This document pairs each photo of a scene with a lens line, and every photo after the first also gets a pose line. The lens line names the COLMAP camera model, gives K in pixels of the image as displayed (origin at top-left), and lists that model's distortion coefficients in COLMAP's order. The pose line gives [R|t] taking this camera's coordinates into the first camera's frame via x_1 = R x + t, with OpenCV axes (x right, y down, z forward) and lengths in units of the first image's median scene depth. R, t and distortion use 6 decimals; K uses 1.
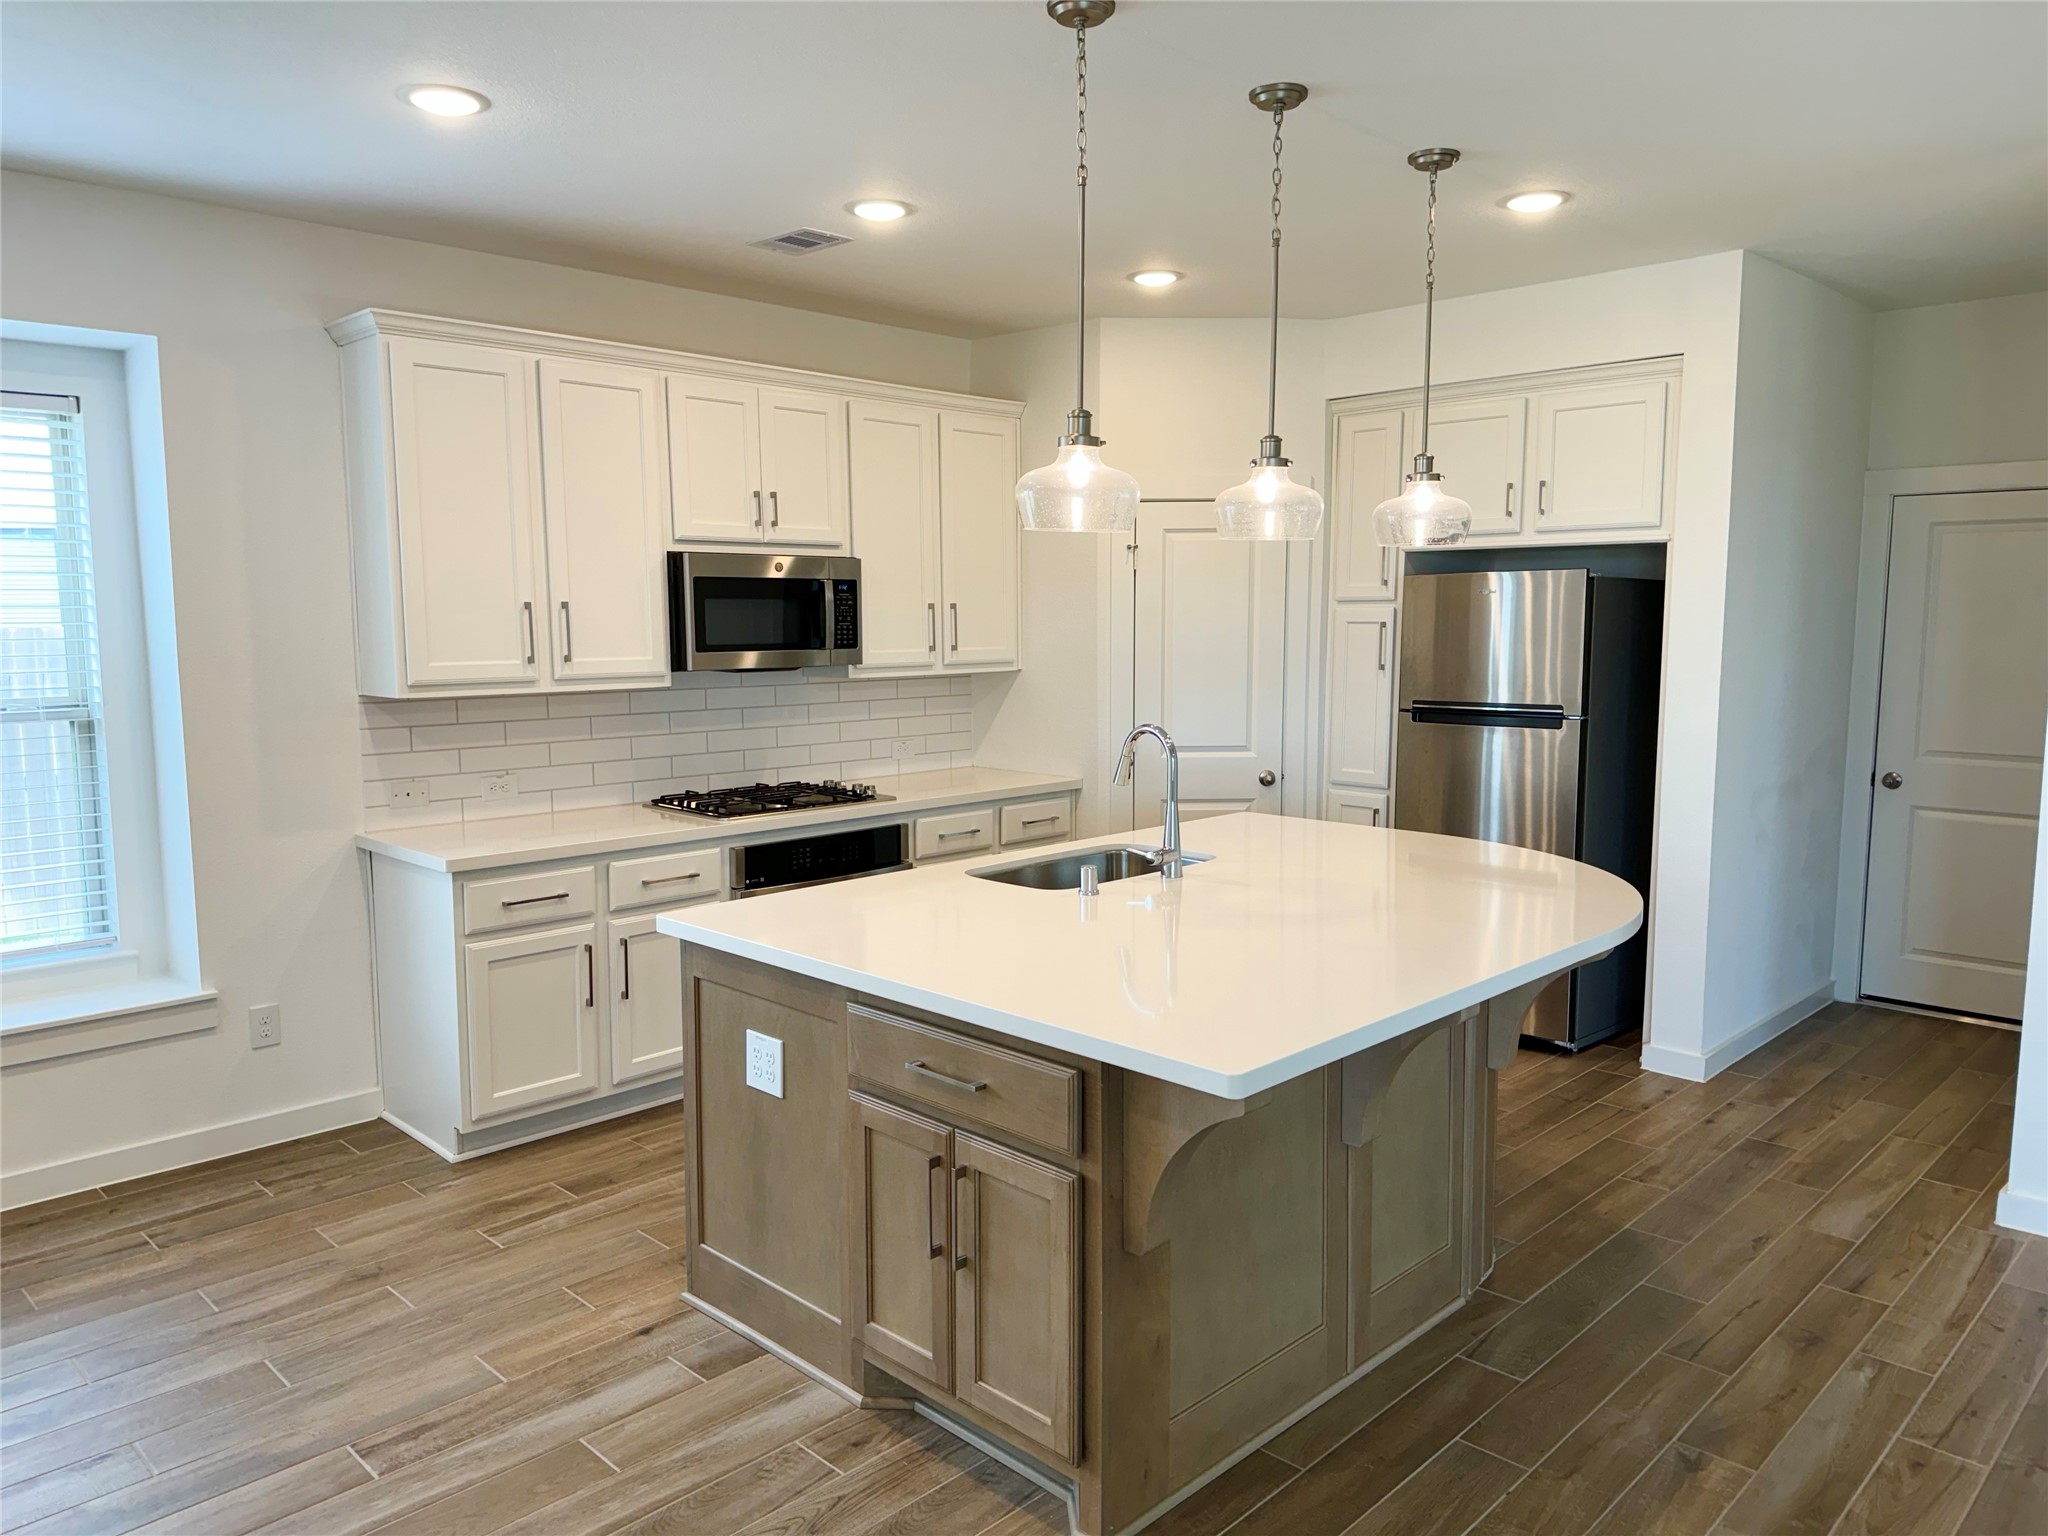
lens RADIAL K [[1431.9, 0, 1021.8], [0, 1431.9, 784.4], [0, 0, 1]] dist [0.052085, -0.059320]
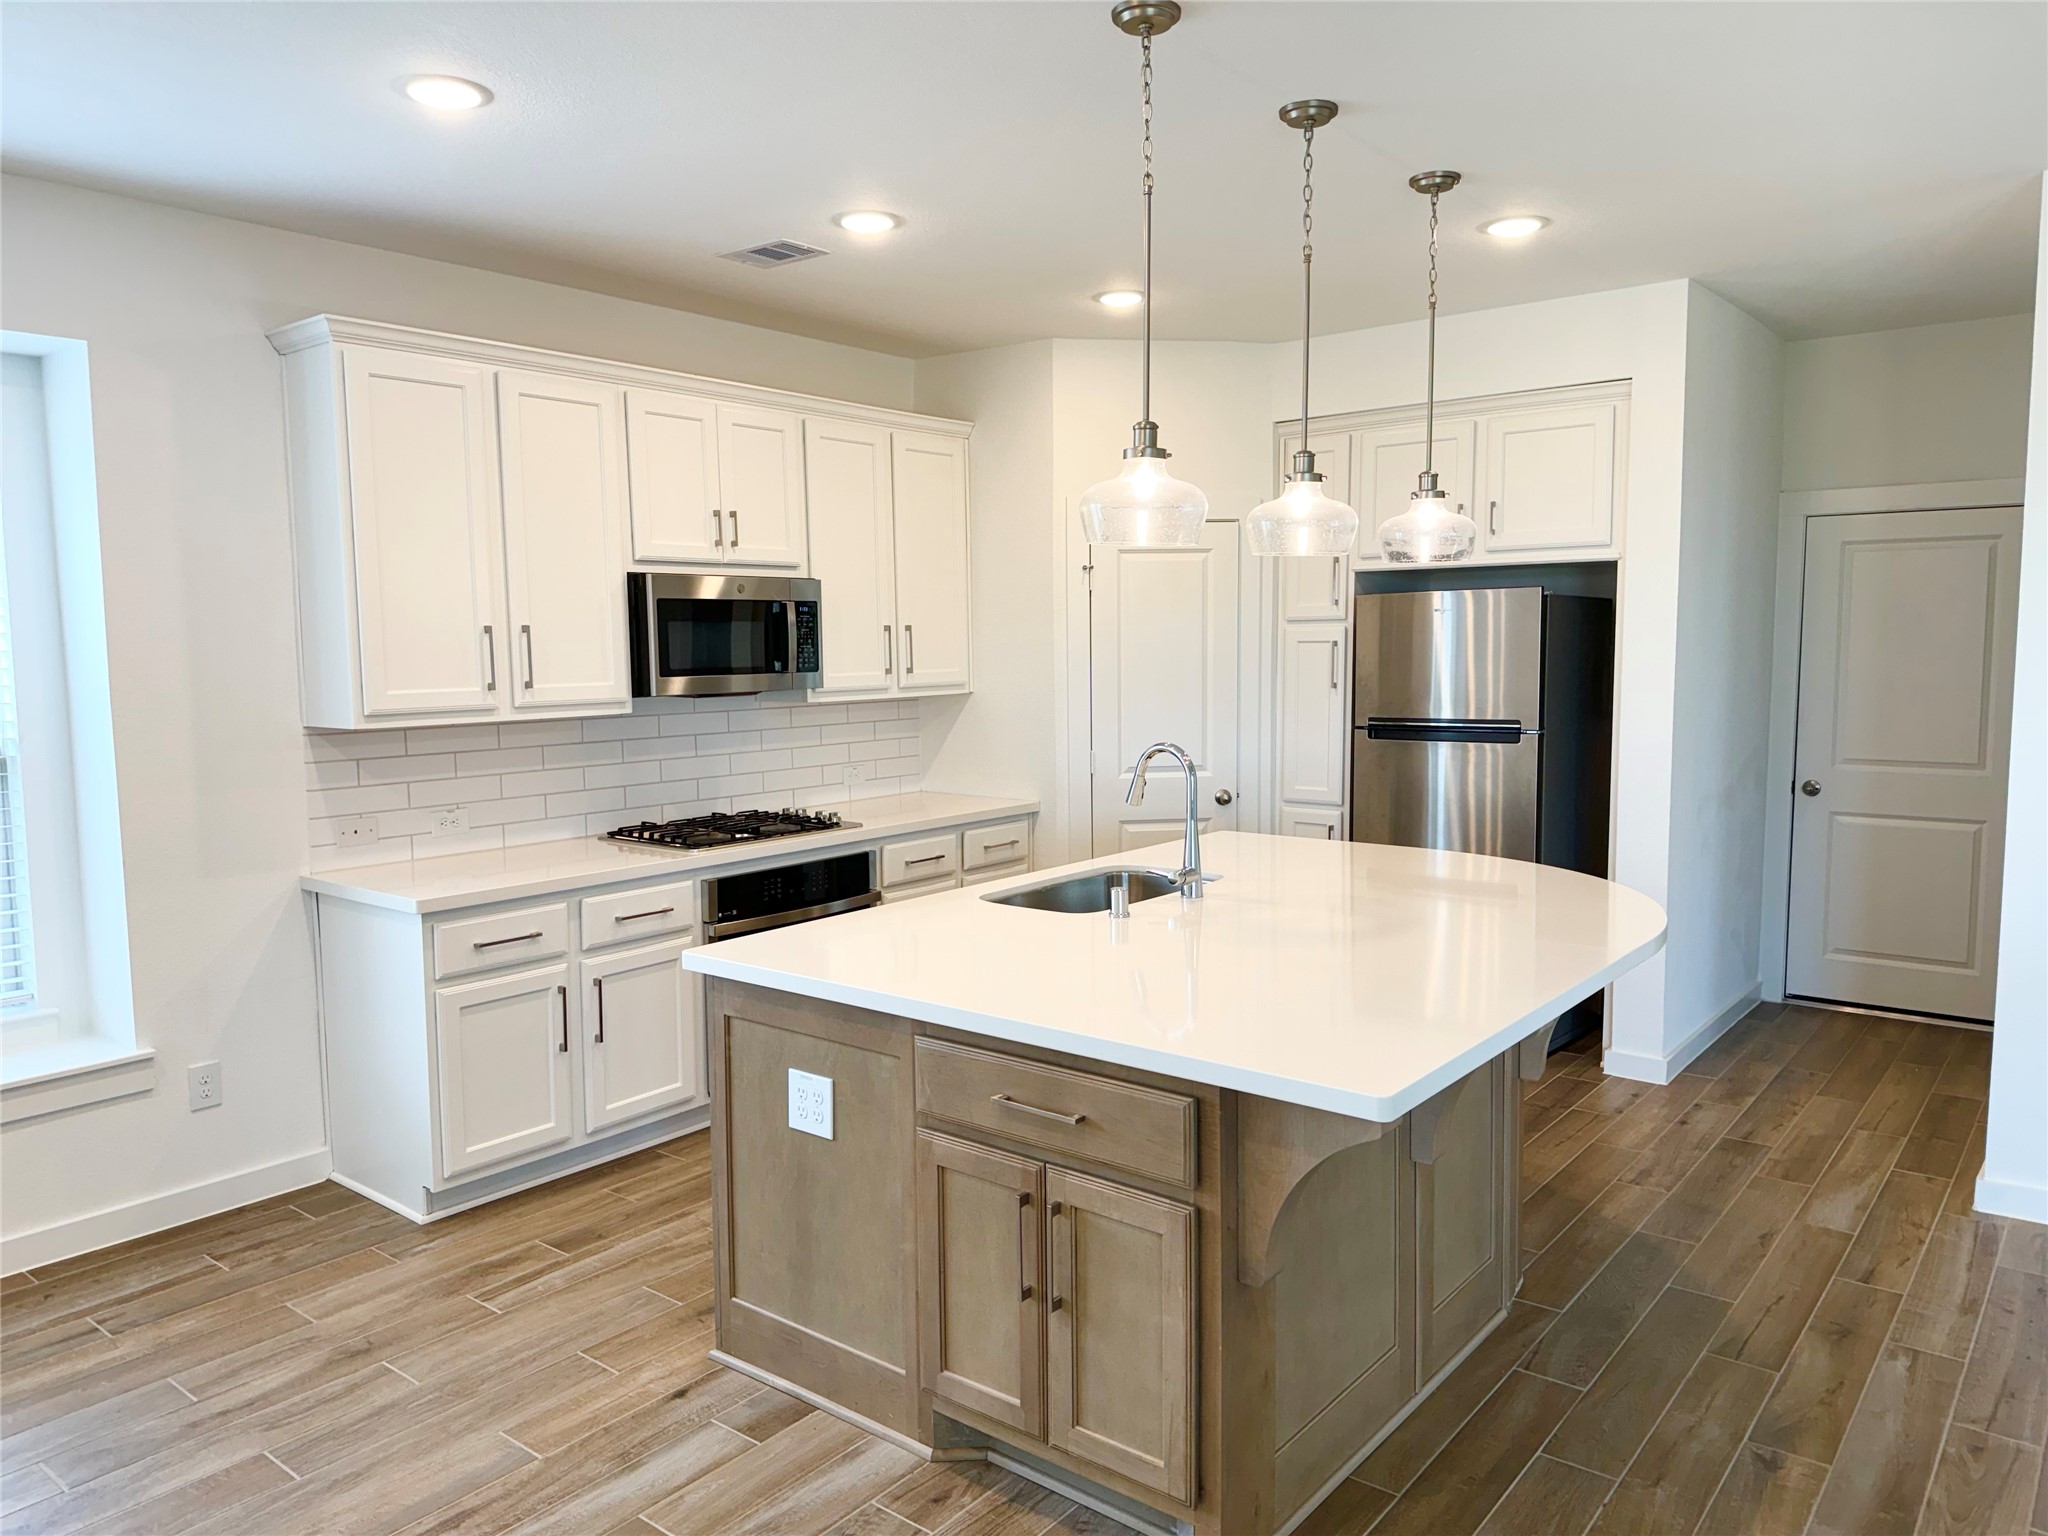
lens RADIAL K [[1431.9, 0, 1024.2], [0, 1431.9, 785.3], [0, 0, 1]] dist [0.052085, -0.059320]
pose [[0.994598, -0.018807, 0.102080, -0.096941], [0.020568, 0.999657, -0.016227, 0.000980], [-0.101740, 0.018239, 0.994644, 0.024575]]
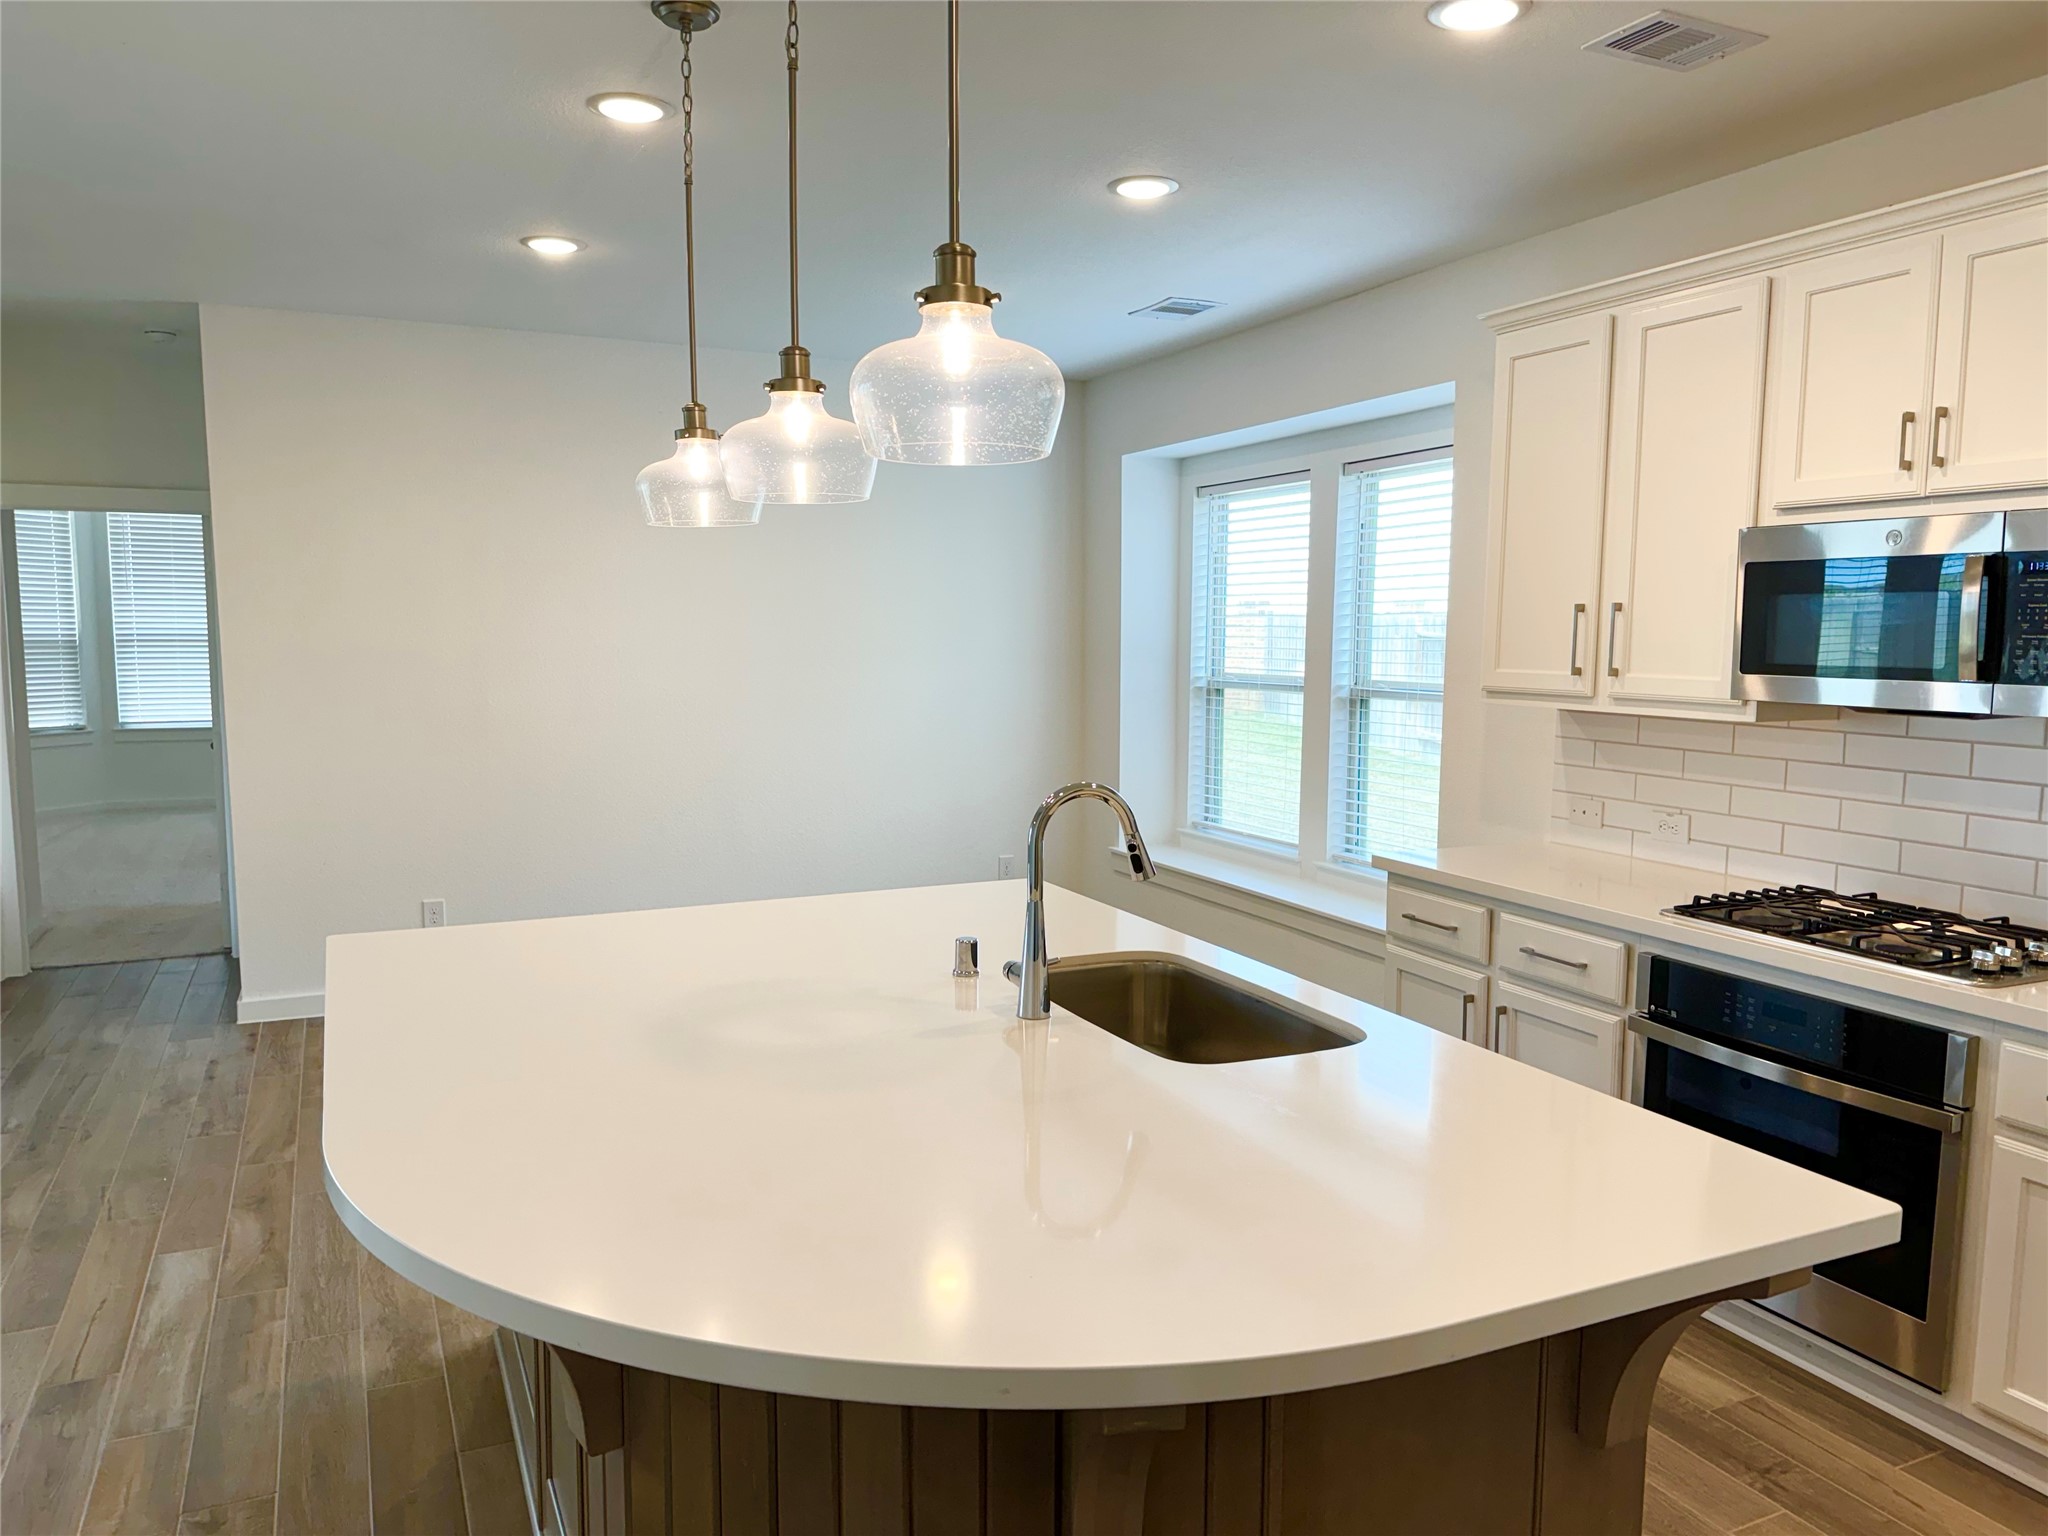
lens RADIAL K [[1431.9, 0, 1039.5], [0, 1431.9, 752.6], [0, 0, 1]] dist [0.052085, -0.059320]
pose [[-0.351601, 0.082025, -0.932550, 0.613354], [-0.119215, 0.984121, 0.131509, -0.121582], [0.928528, 0.157412, -0.336239, 1.067082]]
